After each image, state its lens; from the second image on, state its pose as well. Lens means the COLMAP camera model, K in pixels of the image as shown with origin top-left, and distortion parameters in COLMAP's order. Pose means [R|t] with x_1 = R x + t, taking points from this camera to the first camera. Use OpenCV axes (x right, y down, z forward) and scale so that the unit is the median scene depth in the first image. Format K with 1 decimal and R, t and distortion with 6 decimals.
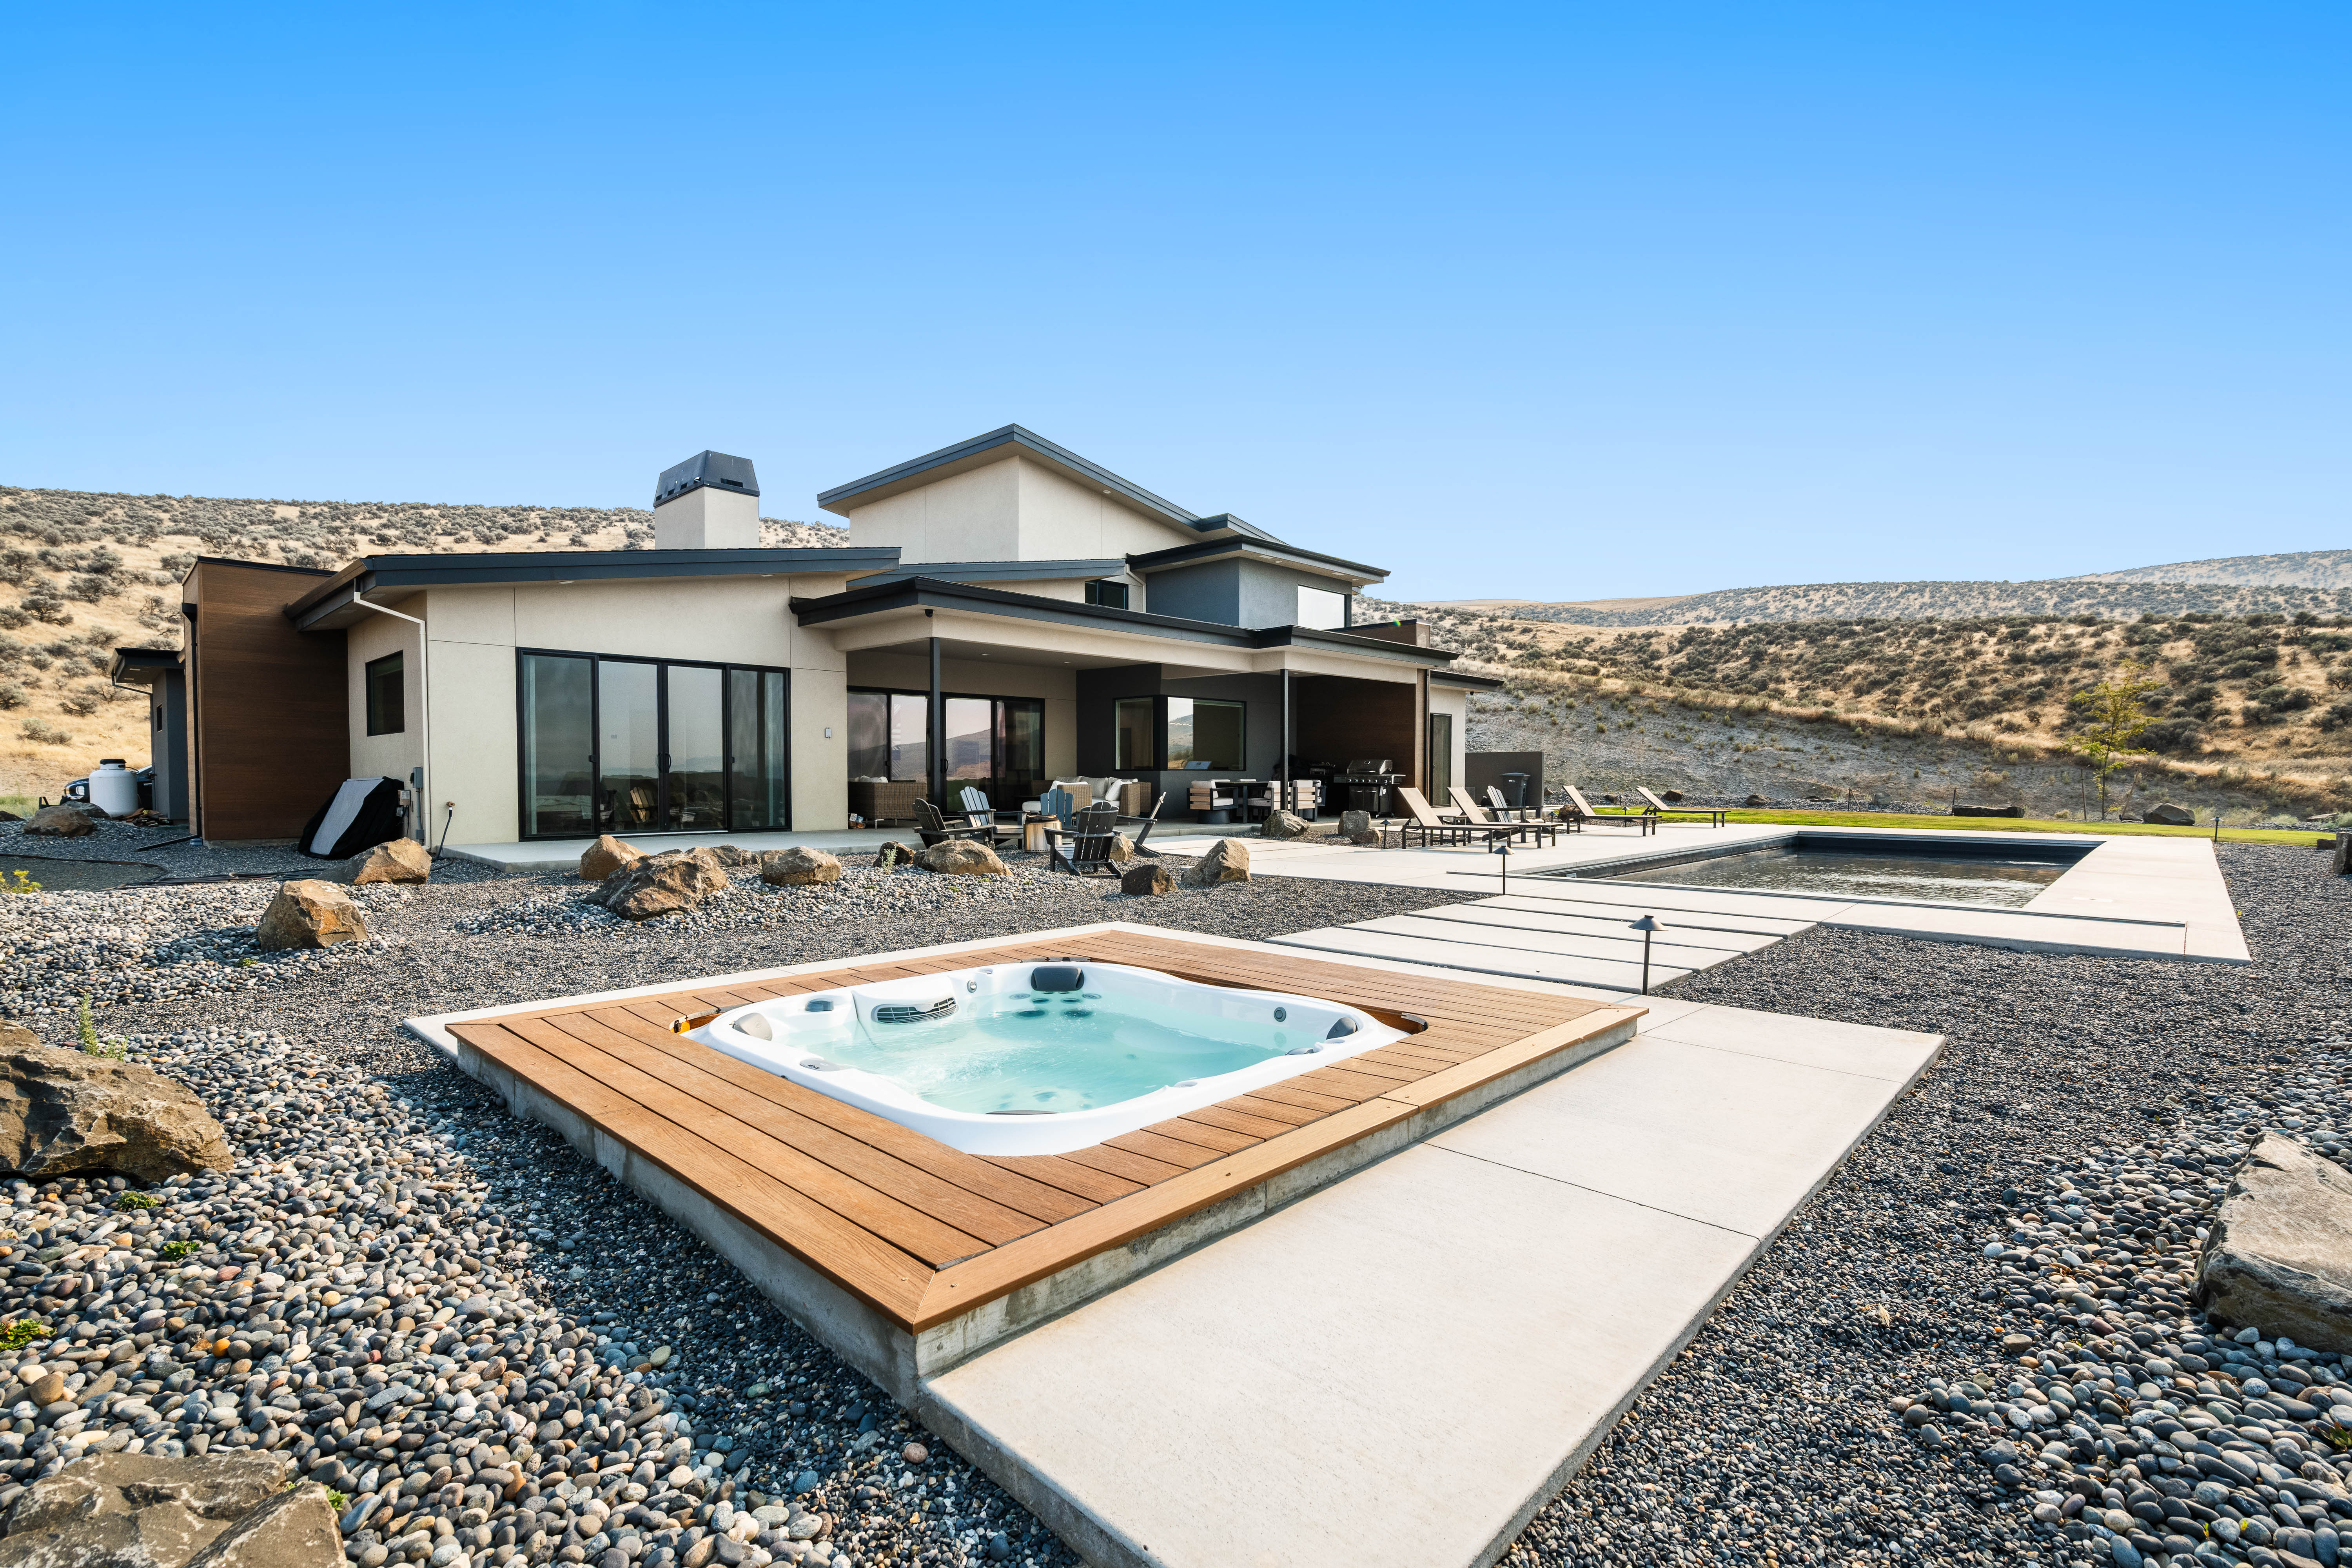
lens RADIAL K [[1065.0, 0, 1176.0], [0, 1065.0, 784.0], [0, 0, 1]] dist [-0.000165, -0.000038]
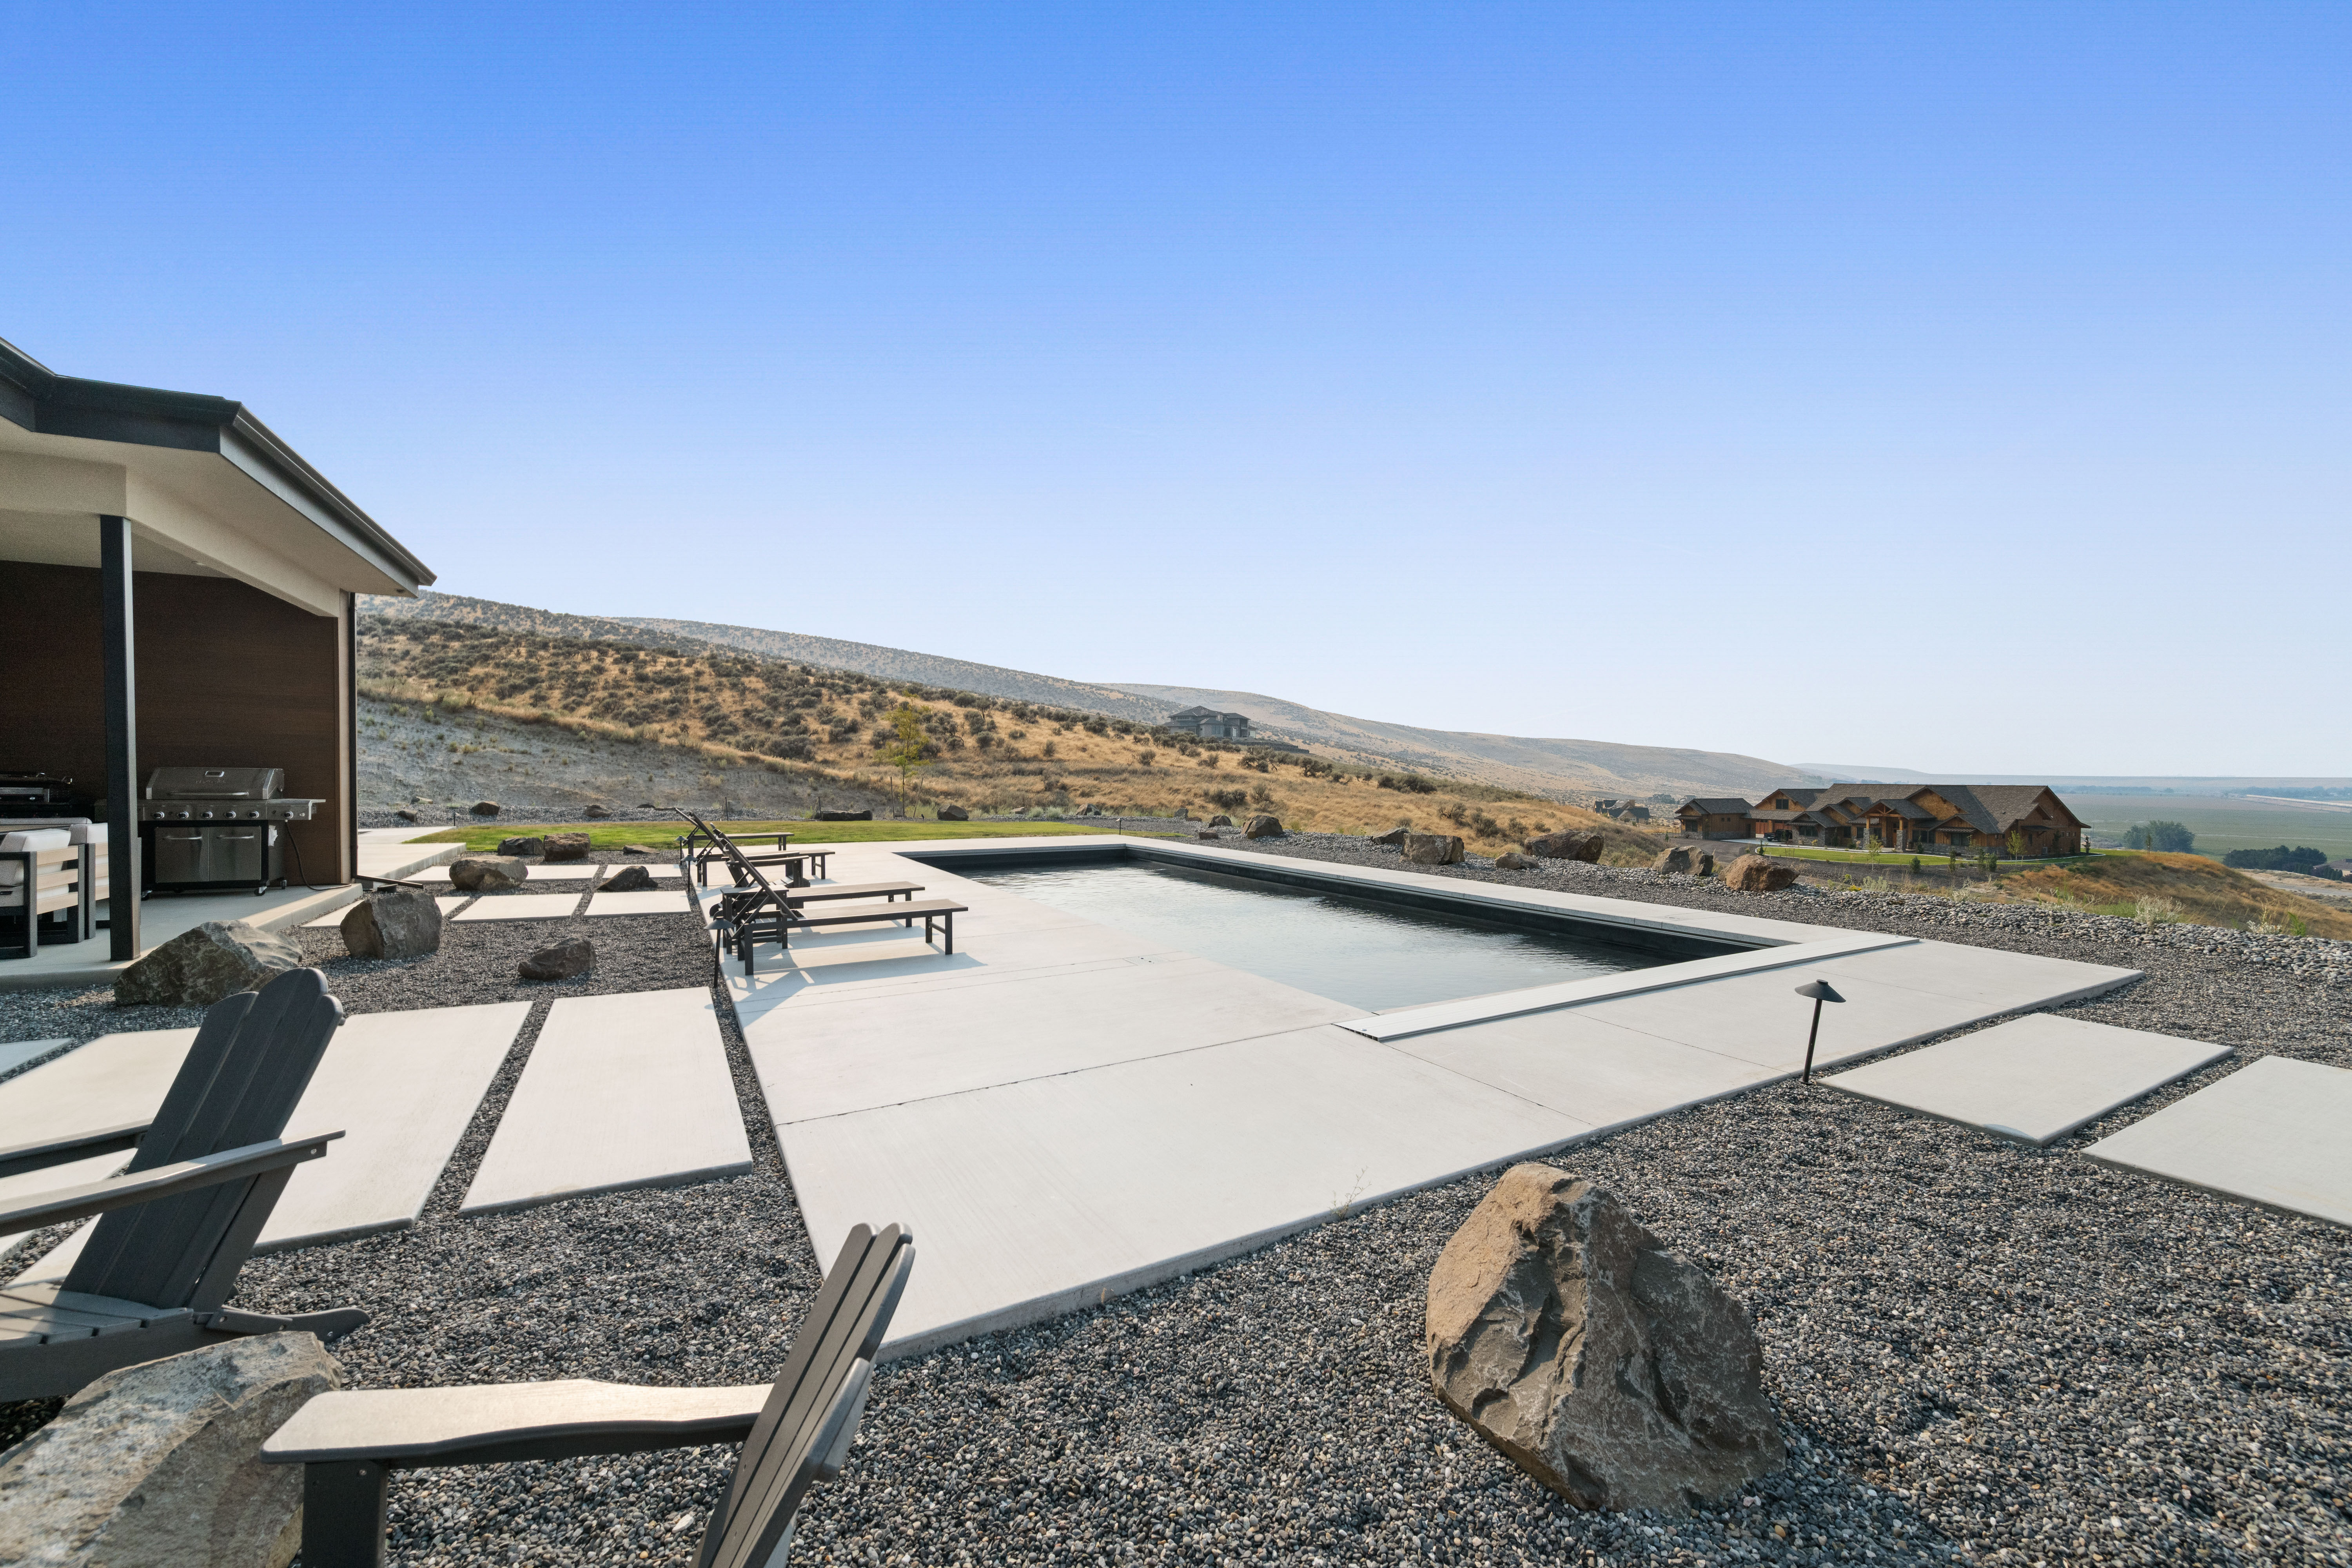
lens RADIAL K [[923.2, 0, 1176.0], [0, 923.2, 784.0], [0, 0, 1]] dist [-0.000212, -0.000005]
pose [[0.289669, -0.010072, 0.957074, -0.033311], [0.006317, 0.999943, 0.008611, -0.007134], [-0.957106, 0.003551, 0.289716, 0.205869]]
